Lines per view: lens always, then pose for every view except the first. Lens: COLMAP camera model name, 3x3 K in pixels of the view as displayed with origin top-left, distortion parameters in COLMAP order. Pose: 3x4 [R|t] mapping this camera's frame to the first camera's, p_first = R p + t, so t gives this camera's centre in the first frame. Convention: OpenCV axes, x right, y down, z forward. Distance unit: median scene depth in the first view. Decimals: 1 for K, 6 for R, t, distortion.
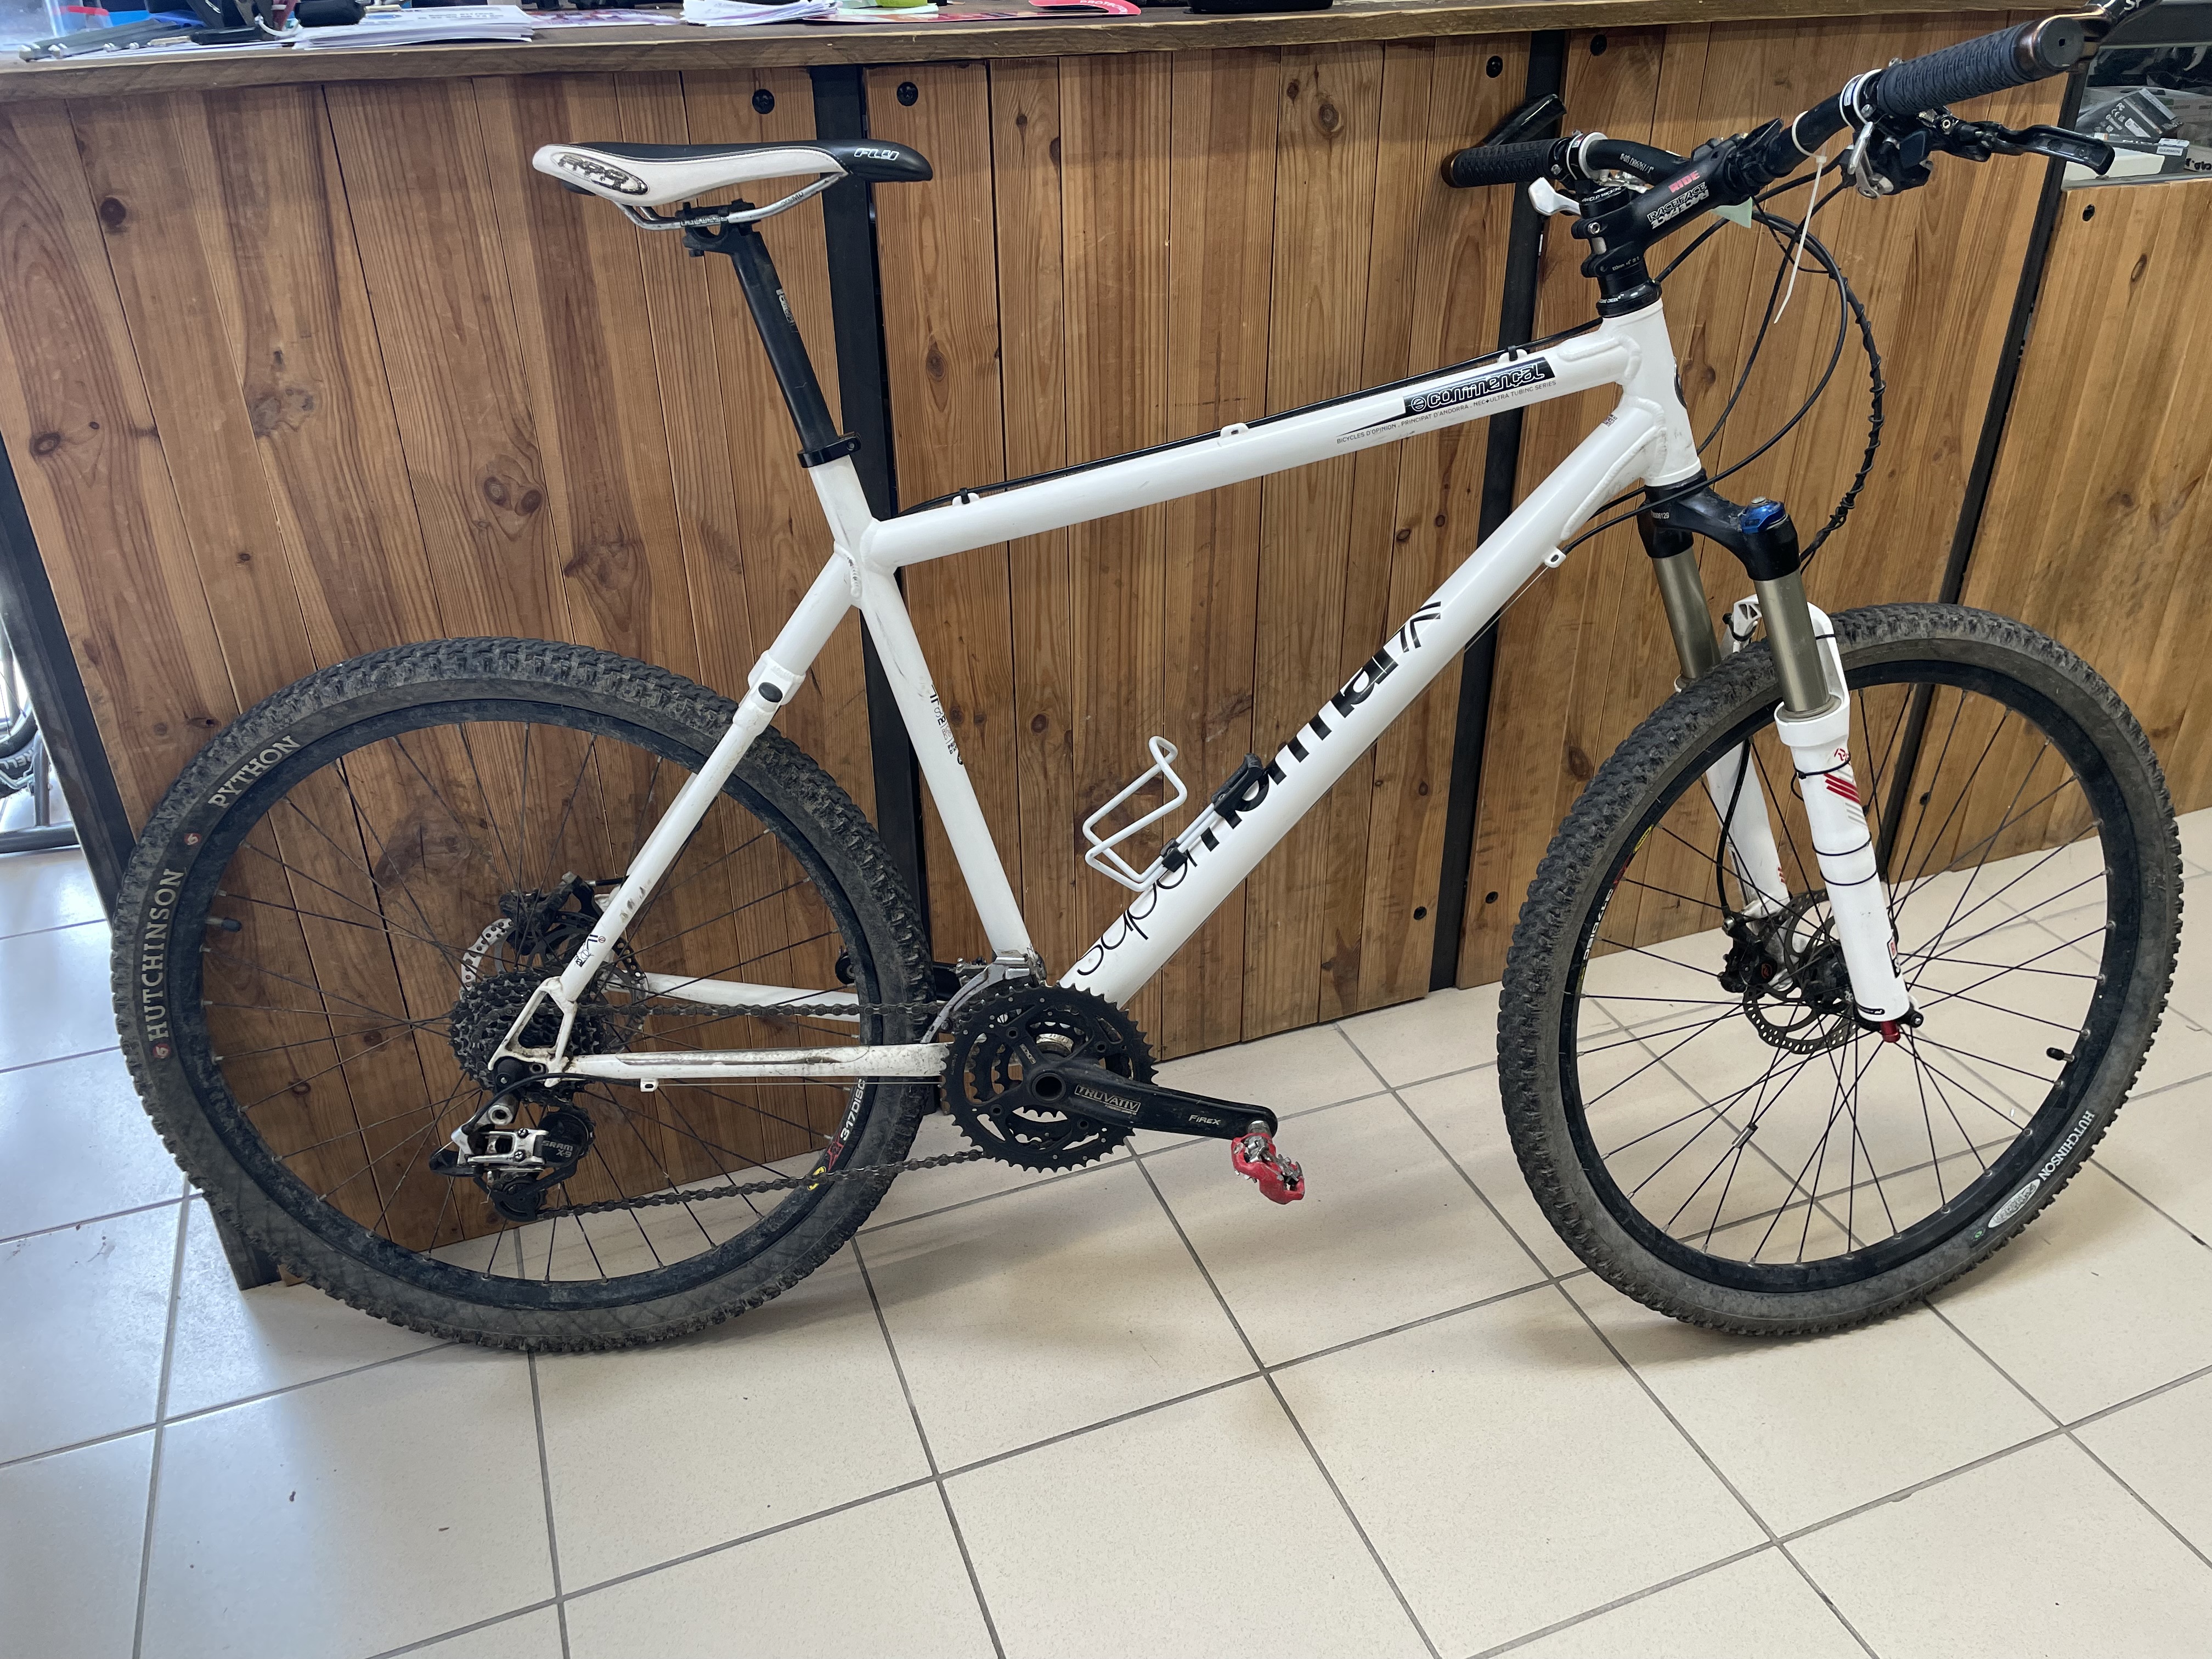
lens RADIAL K [[1671.6, 0, 1109.2], [0, 1671.6, 812.9], [0, 0, 1]] dist [0.099289, -0.128611]
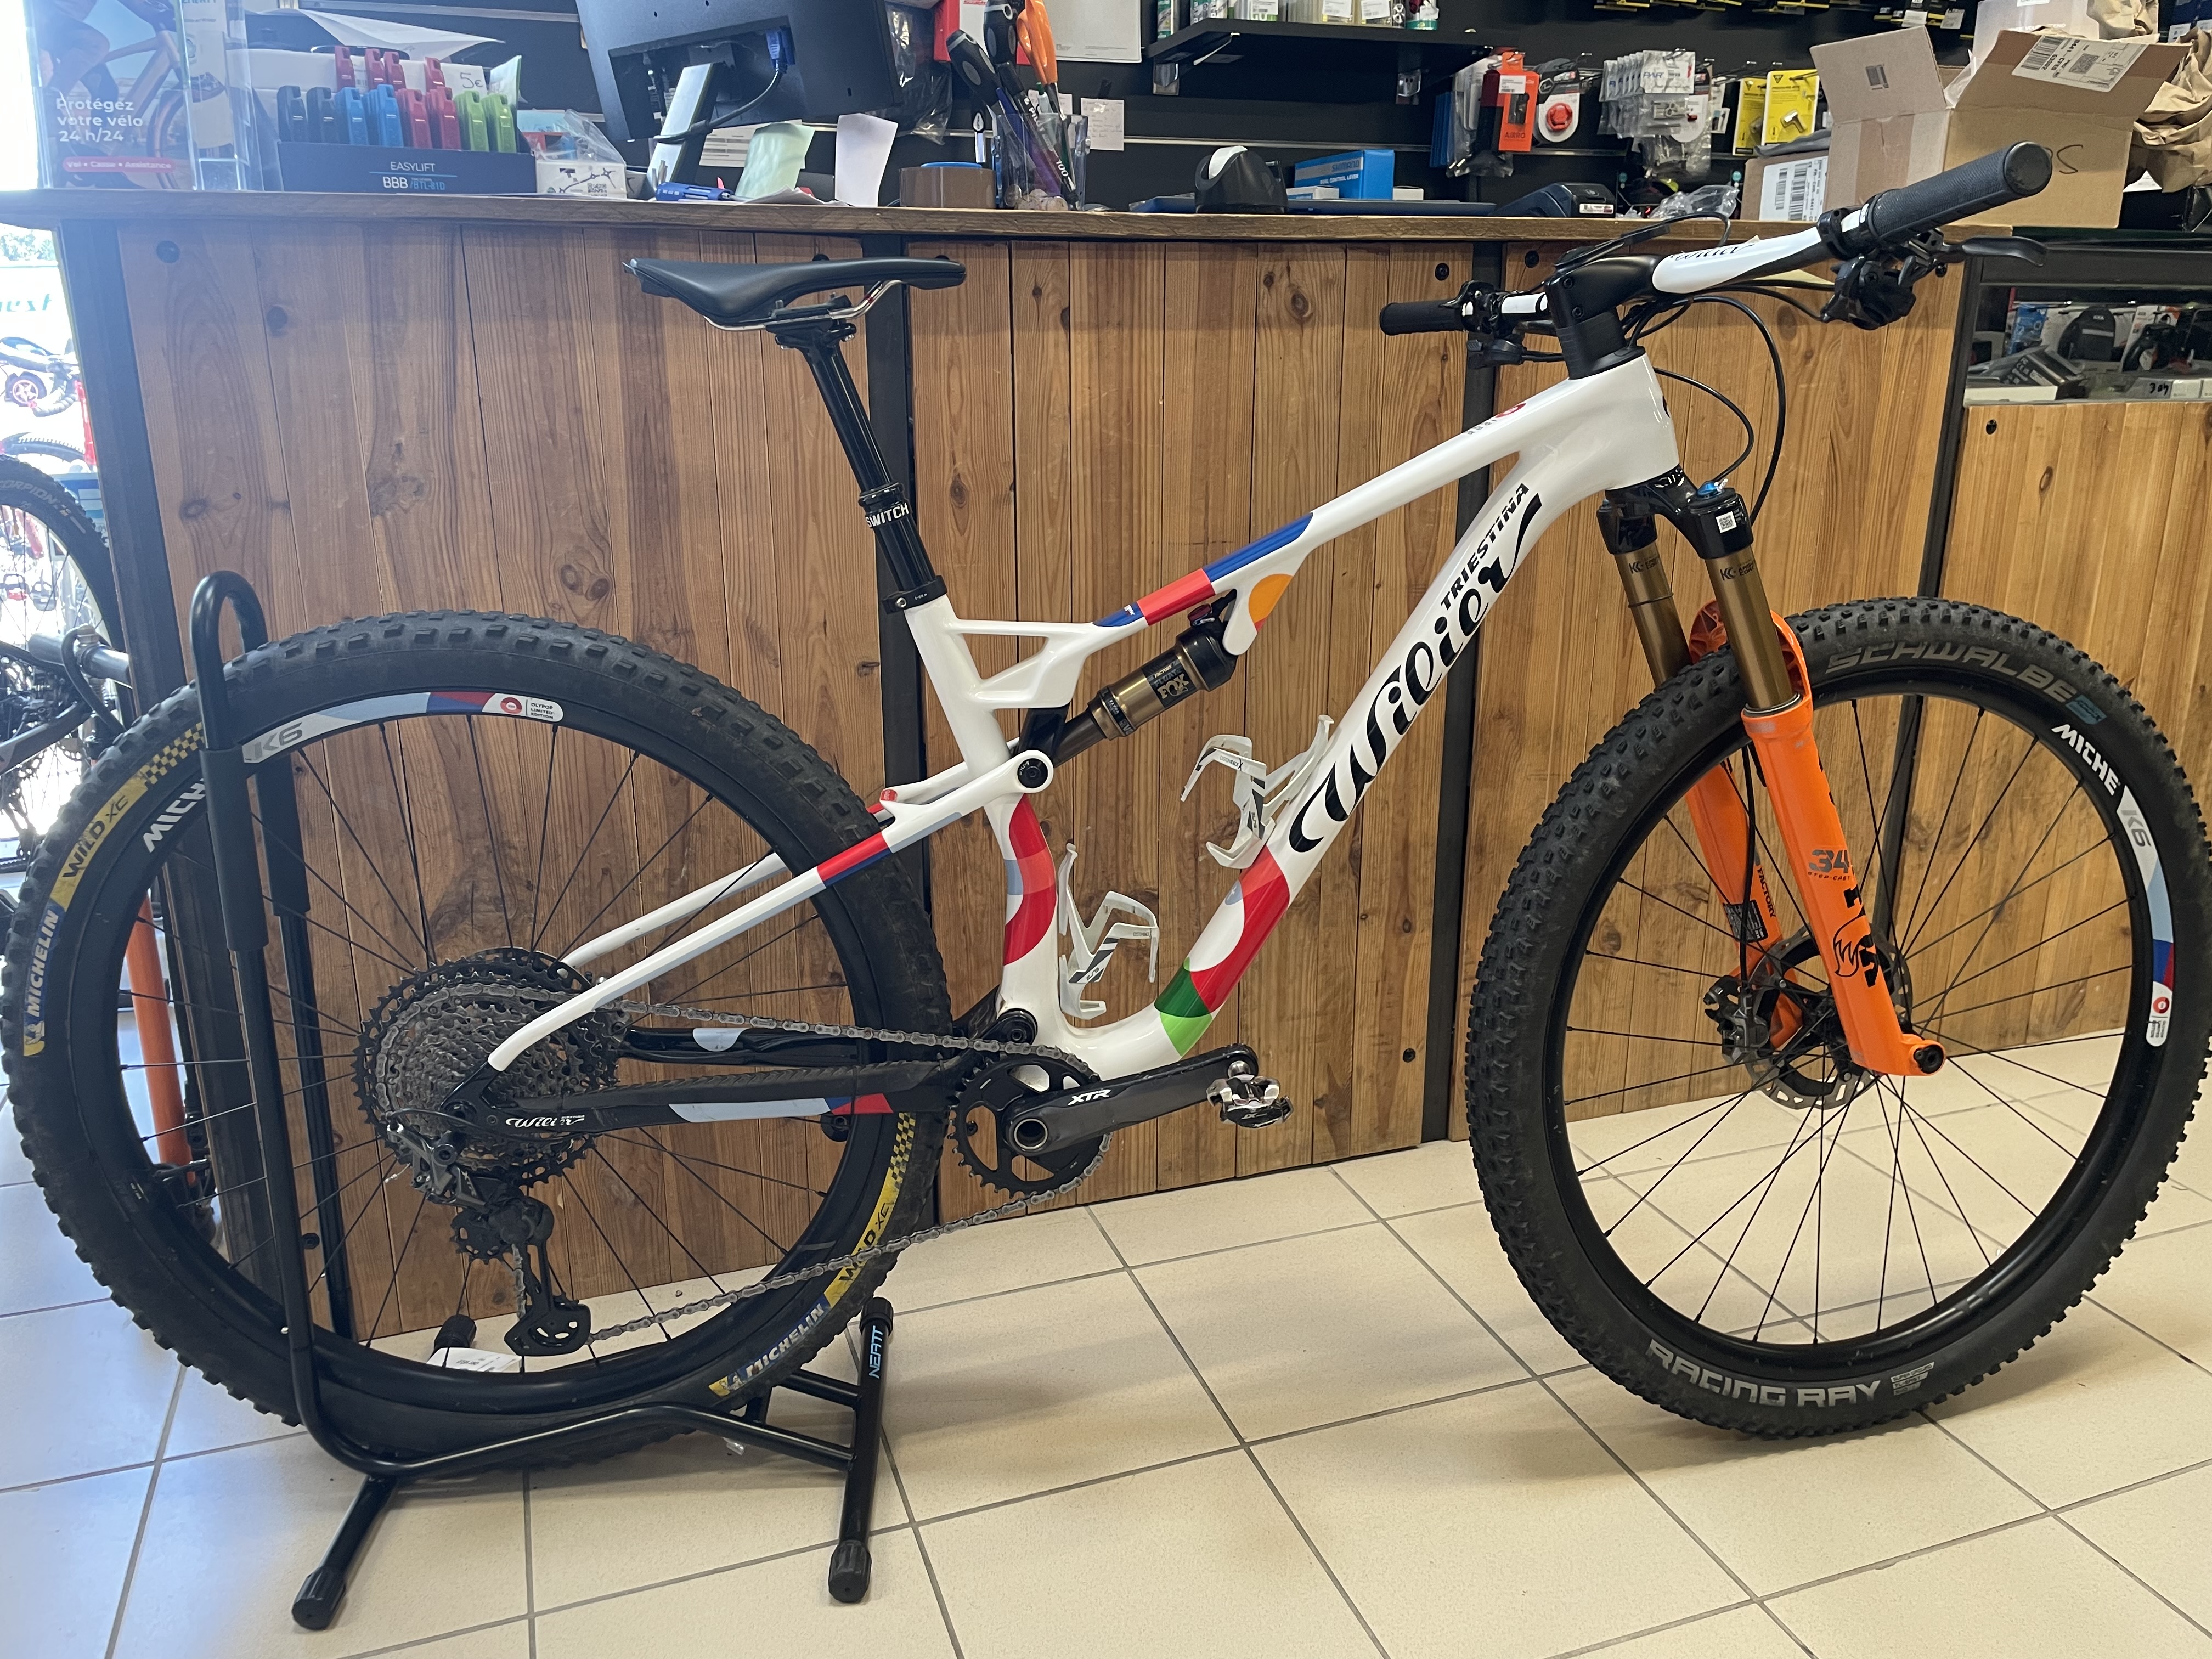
lens RADIAL K [[1671.6, 0, 1105.2], [0, 1671.6, 814.7], [0, 0, 1]] dist [0.099289, -0.128611]
pose [[0.999456, 0.015127, -0.029322, 0.034807], [-0.021234, 0.975104, -0.220727, 0.200780], [0.025253, 0.221229, 0.974895, -0.069202]]
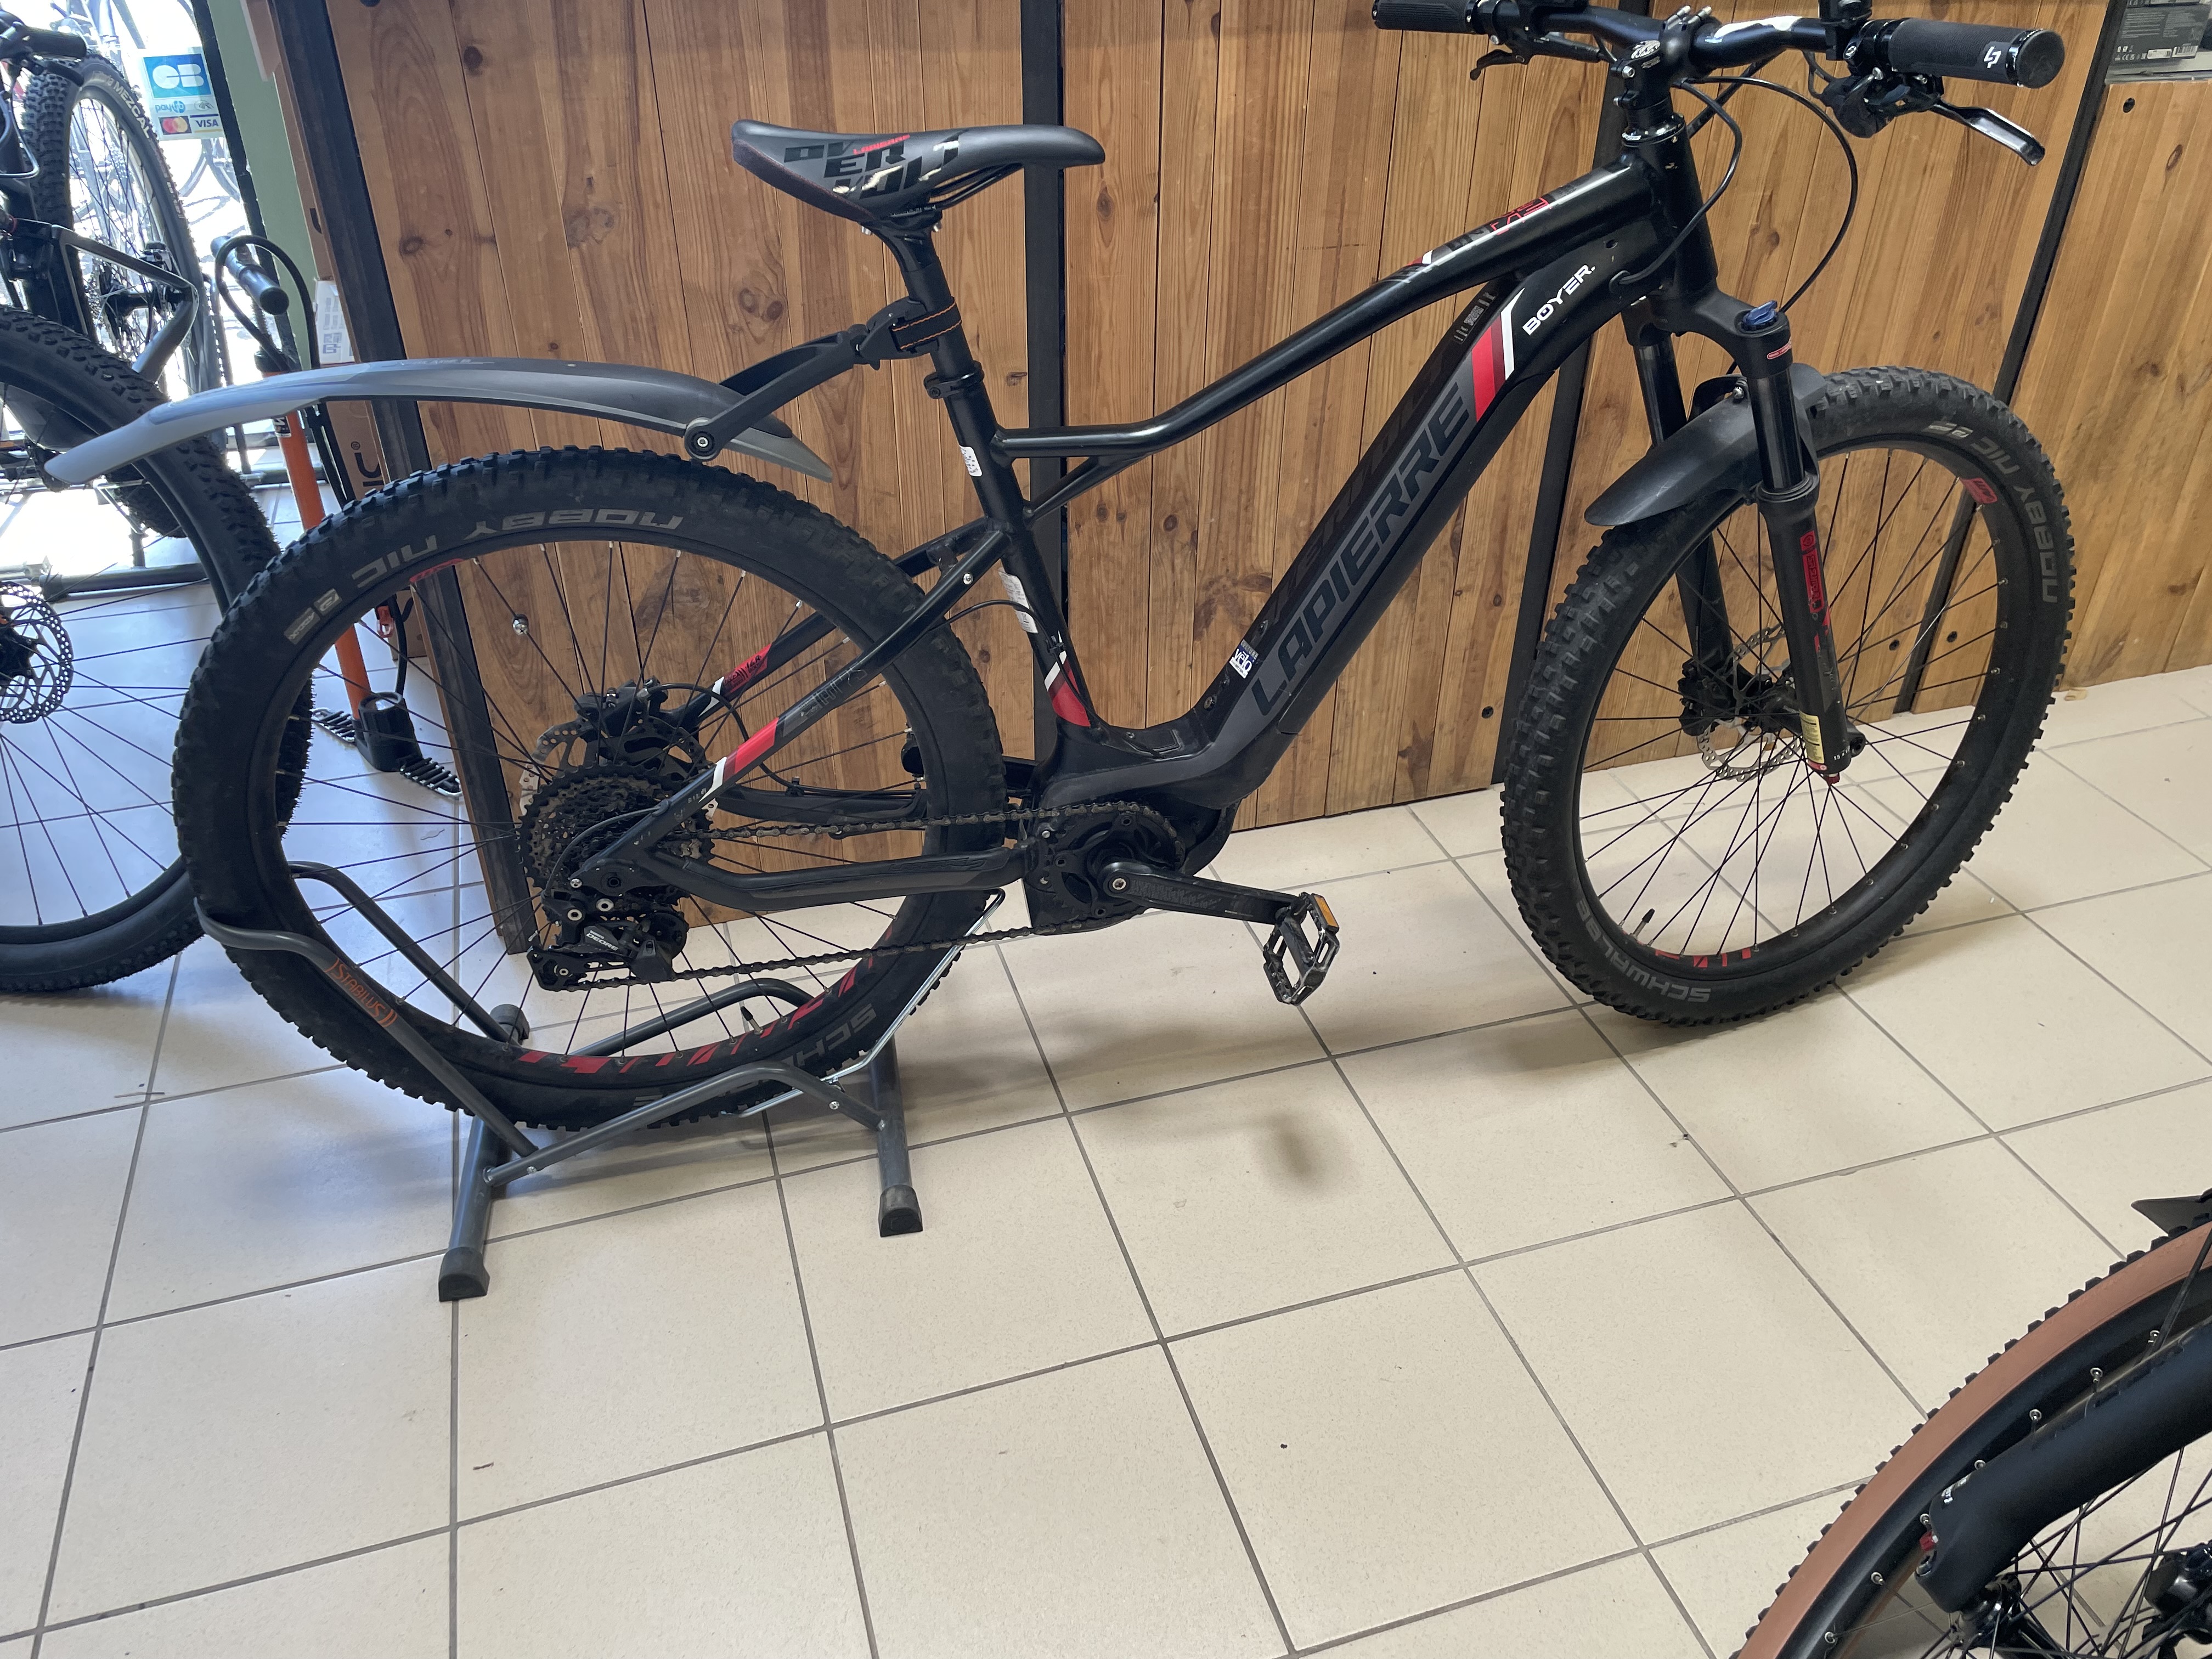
lens RADIAL K [[1671.6, 0, 1108.1], [0, 1671.6, 812.1], [0, 0, 1]] dist [0.099289, -0.128611]
pose [[0.997727, 0.048987, -0.046264, -0.024262], [-0.045424, 0.996137, 0.075149, 0.072163], [0.049767, -0.072876, 0.996099, -0.226416]]
